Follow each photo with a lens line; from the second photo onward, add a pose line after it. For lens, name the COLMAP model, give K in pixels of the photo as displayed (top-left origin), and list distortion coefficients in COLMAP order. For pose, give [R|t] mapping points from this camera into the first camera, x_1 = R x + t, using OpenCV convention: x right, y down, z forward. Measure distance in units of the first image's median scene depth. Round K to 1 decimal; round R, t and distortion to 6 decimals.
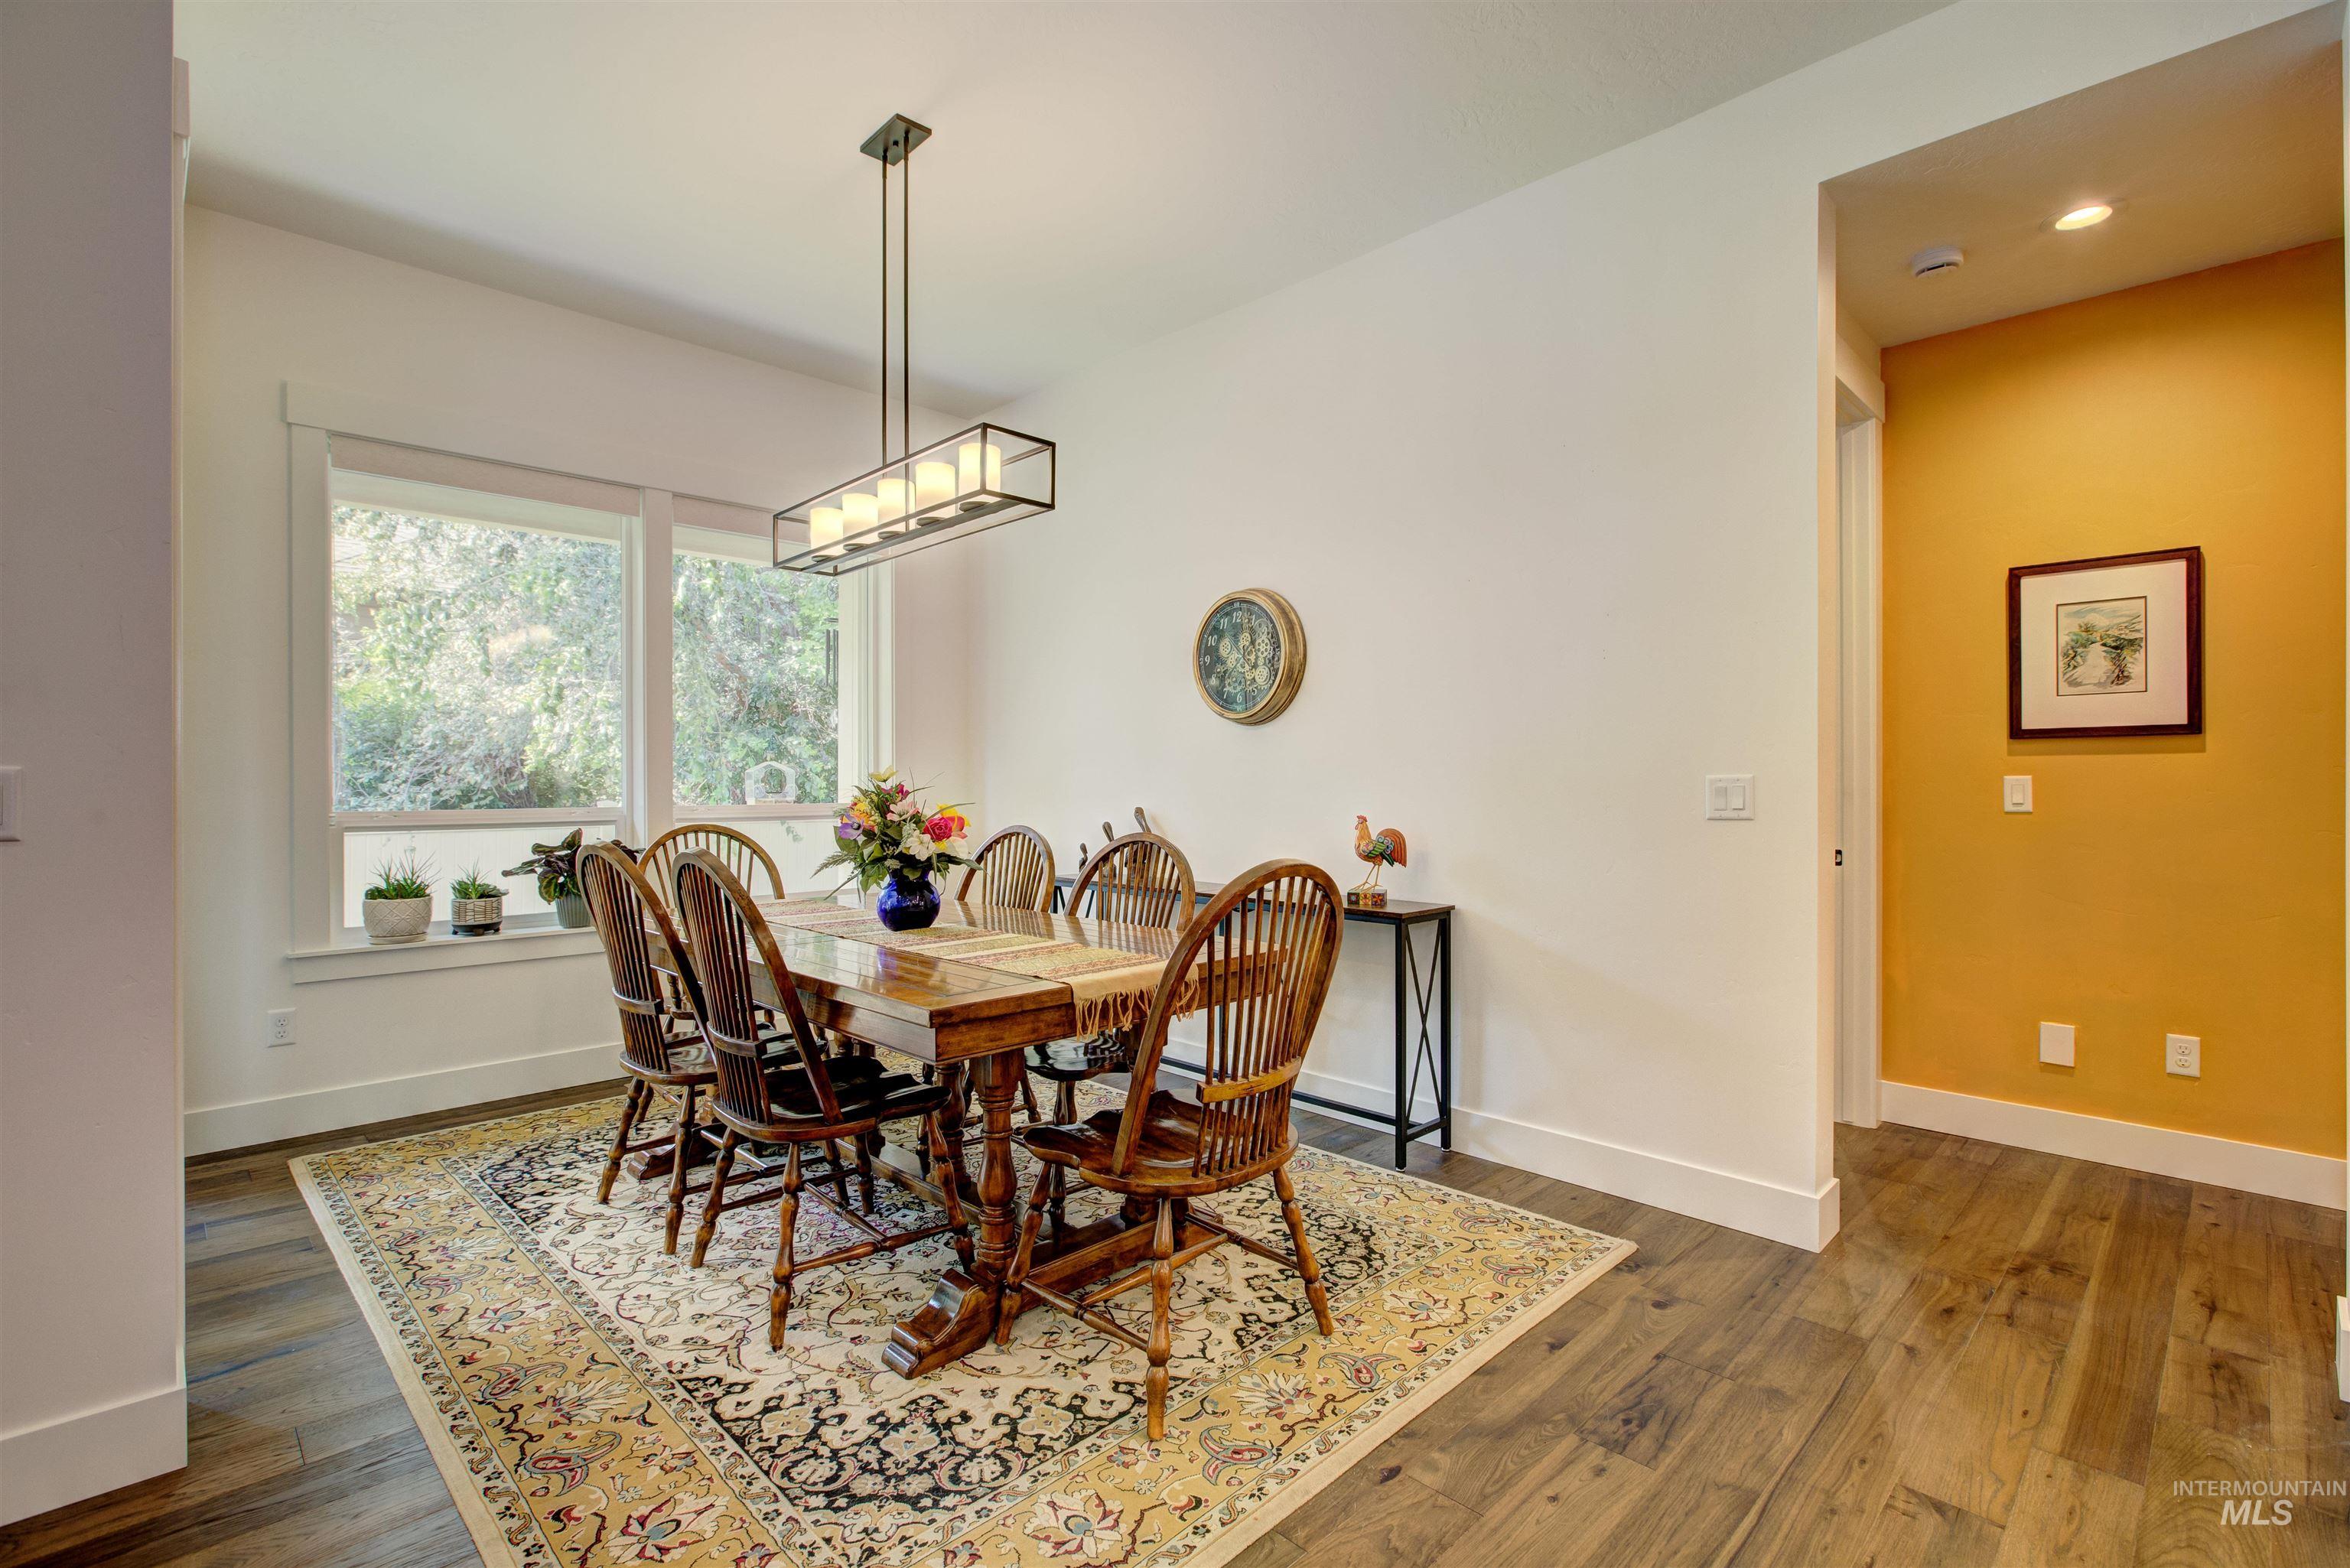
lens RADIAL K [[1094.2, 0, 1175.0], [0, 1094.2, 784.0], [0, 0, 1]] dist [-0.004125, 0.000030]
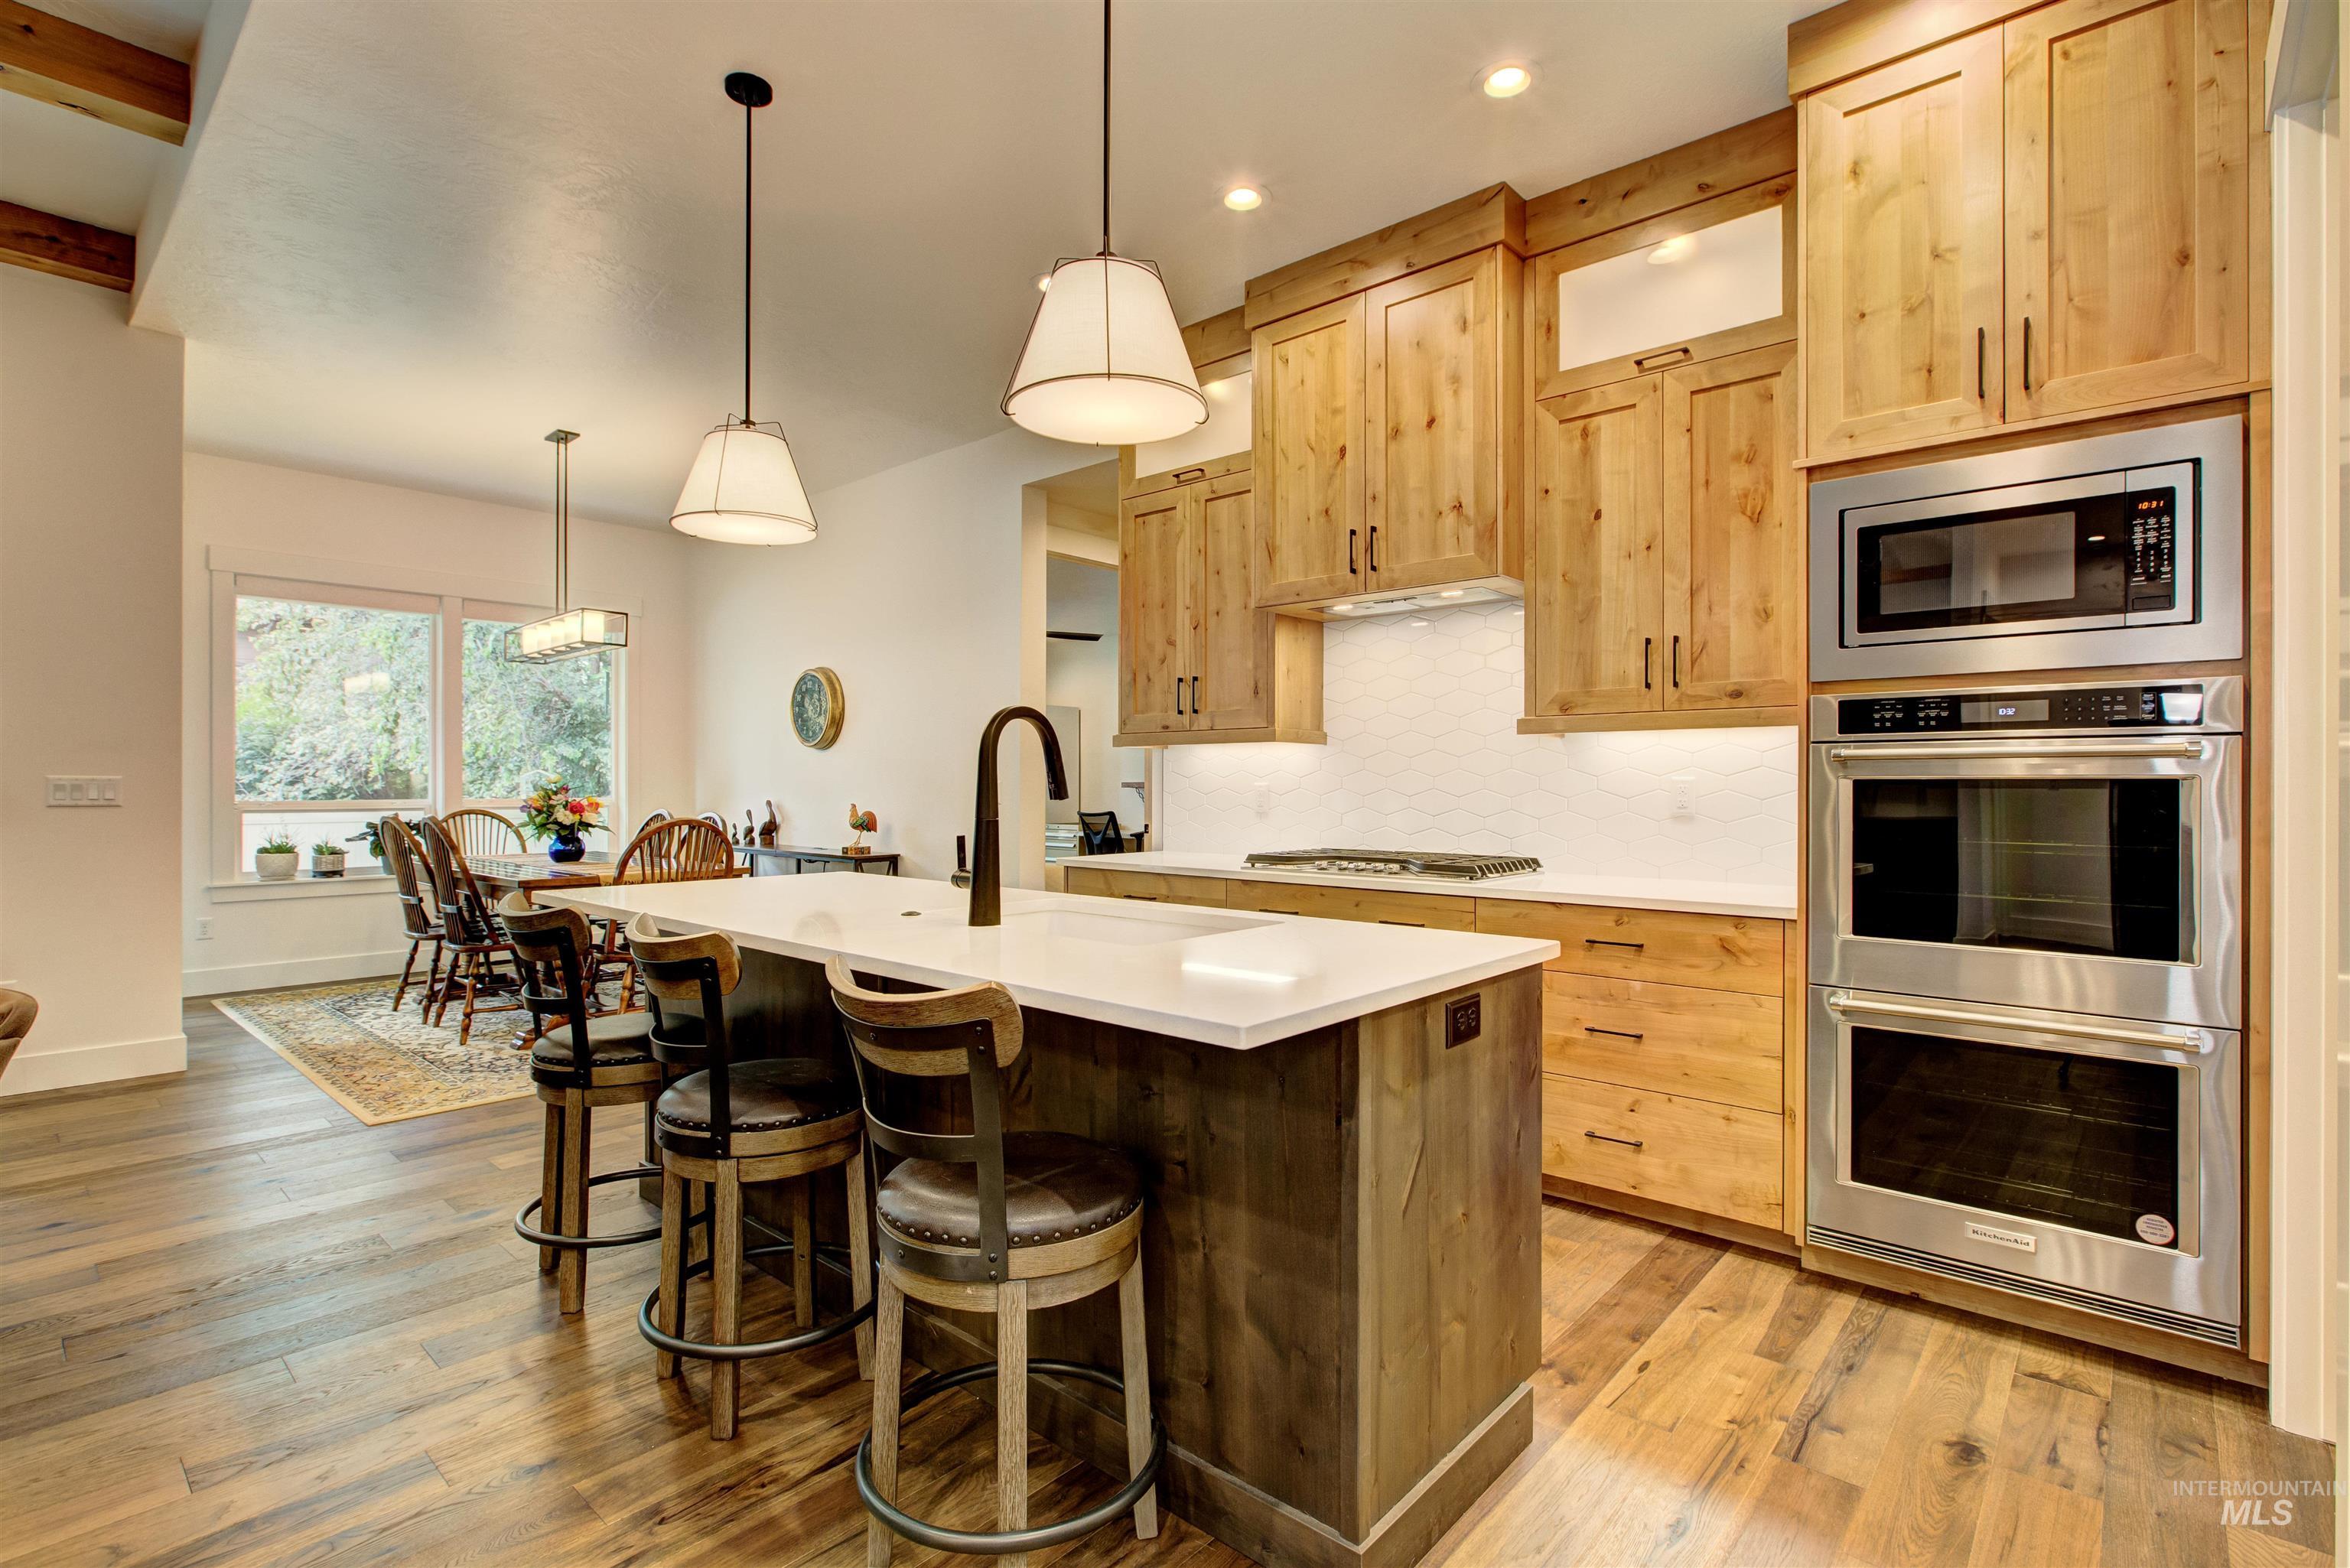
lens RADIAL K [[1094.4, 0, 1167.5], [0, 1094.4, 784.9], [0, 0, 1]] dist [-0.008487, 0.000425]
pose [[0.997419, 0.002459, 0.071759, 0.574257], [-0.002364, 0.999996, -0.001406, 0.000705], [-0.071763, 0.001233, 0.997421, -0.827281]]
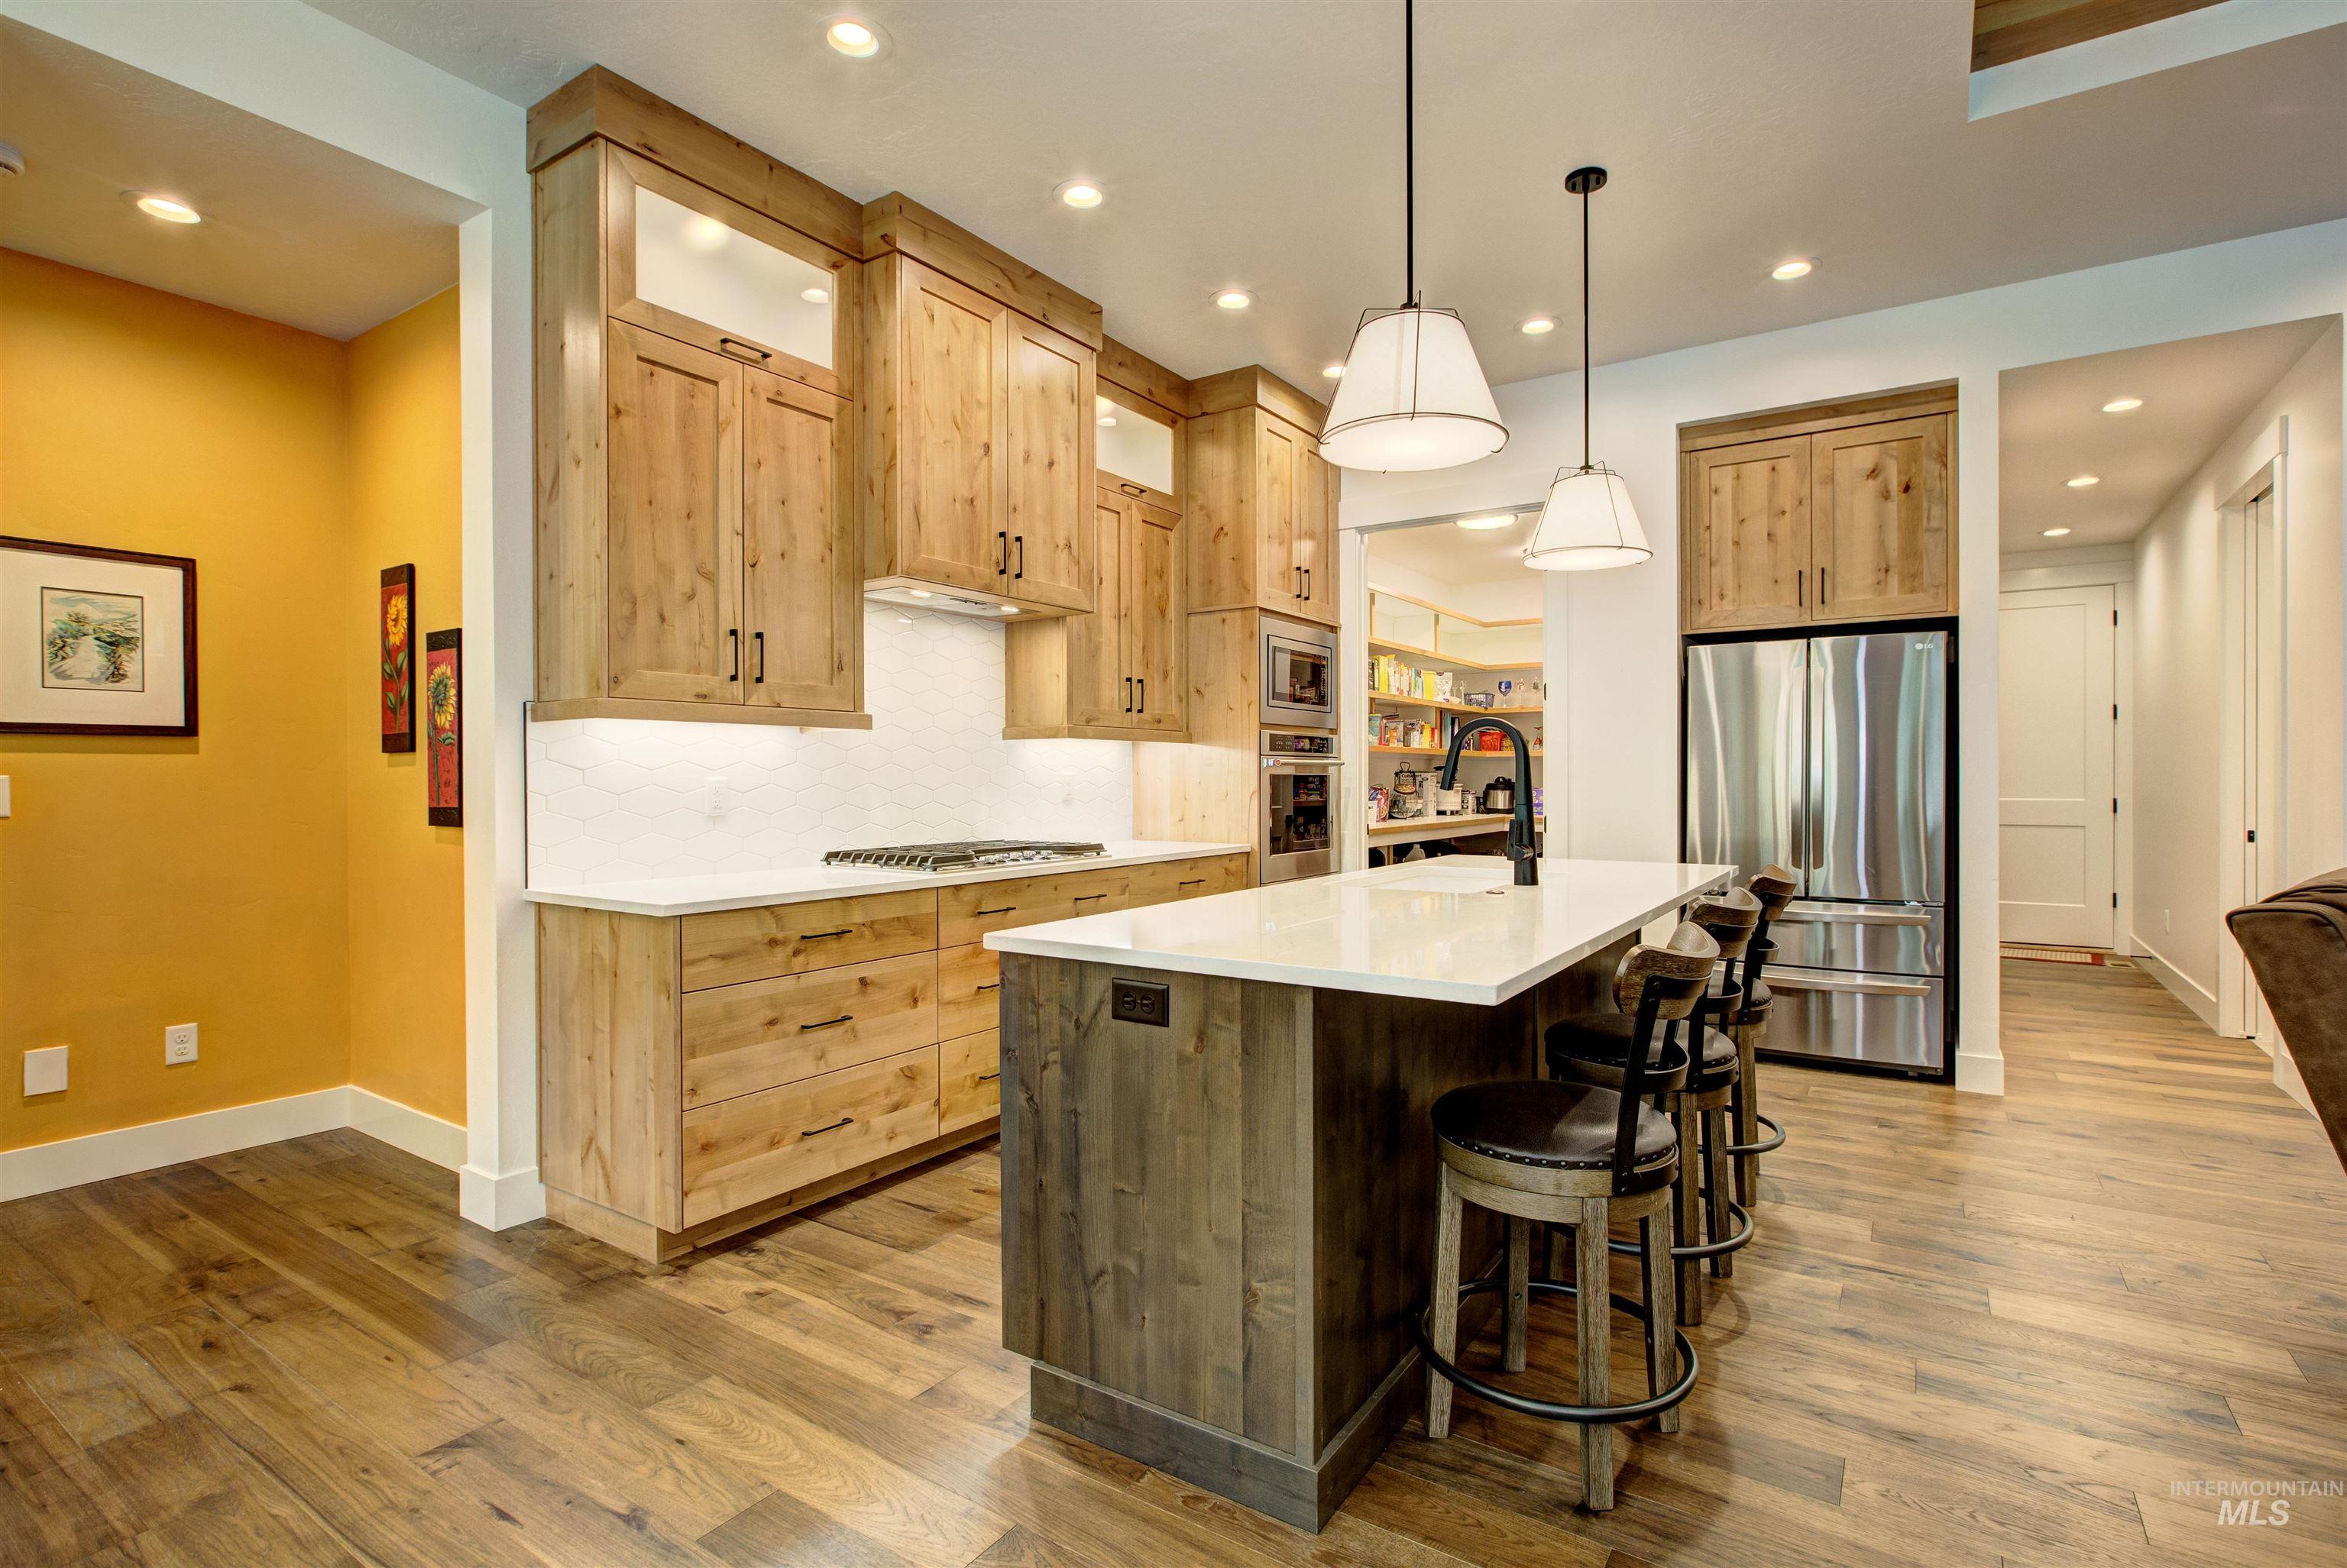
lens RADIAL K [[1087.0, 0, 1203.5], [0, 1087.0, 781.1], [0, 0, 1]] dist [-0.010916, -0.000089]
pose [[-0.221692, -0.003088, 0.975112, -0.275823], [0.004249, 0.999982, 0.004133, -0.002681], [-0.975107, 0.005059, -0.221675, 0.259590]]
